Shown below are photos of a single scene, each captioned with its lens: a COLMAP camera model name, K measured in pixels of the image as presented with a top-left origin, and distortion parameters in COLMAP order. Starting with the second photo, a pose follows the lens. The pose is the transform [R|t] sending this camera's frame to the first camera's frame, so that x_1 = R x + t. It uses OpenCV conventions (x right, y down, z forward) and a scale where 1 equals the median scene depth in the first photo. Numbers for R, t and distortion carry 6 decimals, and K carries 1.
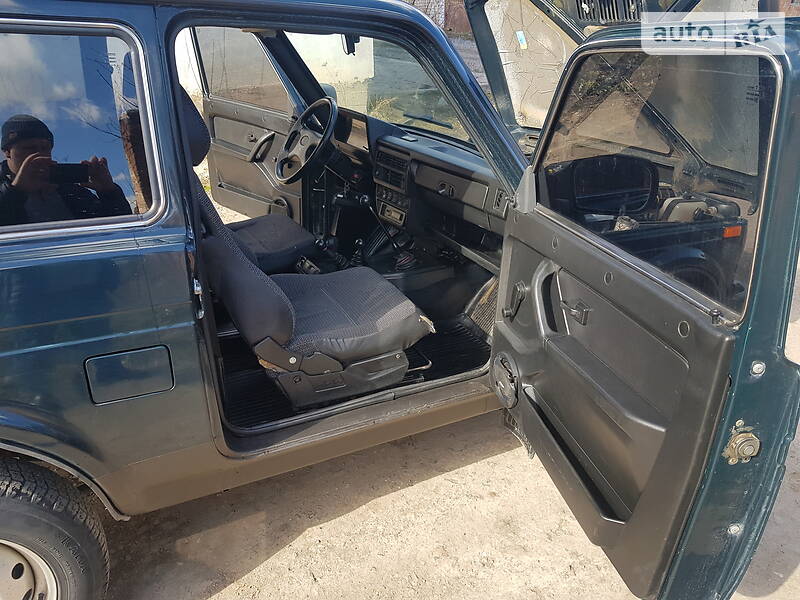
lens RADIAL K [[609.1, 0, 394.2], [0, 609.1, 306.2], [0, 0, 1]] dist [0.027927, -0.068661]
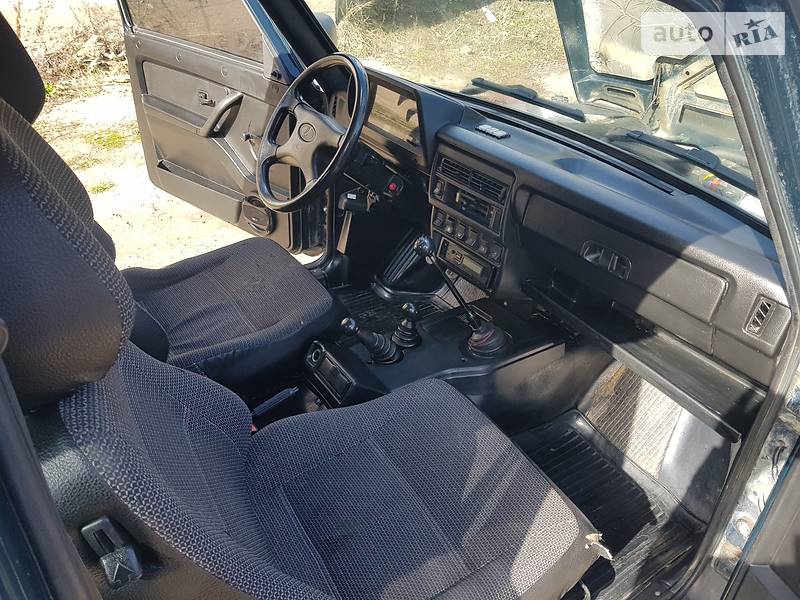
lens RADIAL K [[610.7, 0, 400.0], [0, 610.7, 300.0], [0, 0, 1]] dist [0.033445, -0.068748]
pose [[0.996448, -0.037605, 0.075346, -0.103634], [0.026977, 0.990147, 0.137411, -0.183107], [-0.079771, -0.134890, 0.987644, 0.381870]]
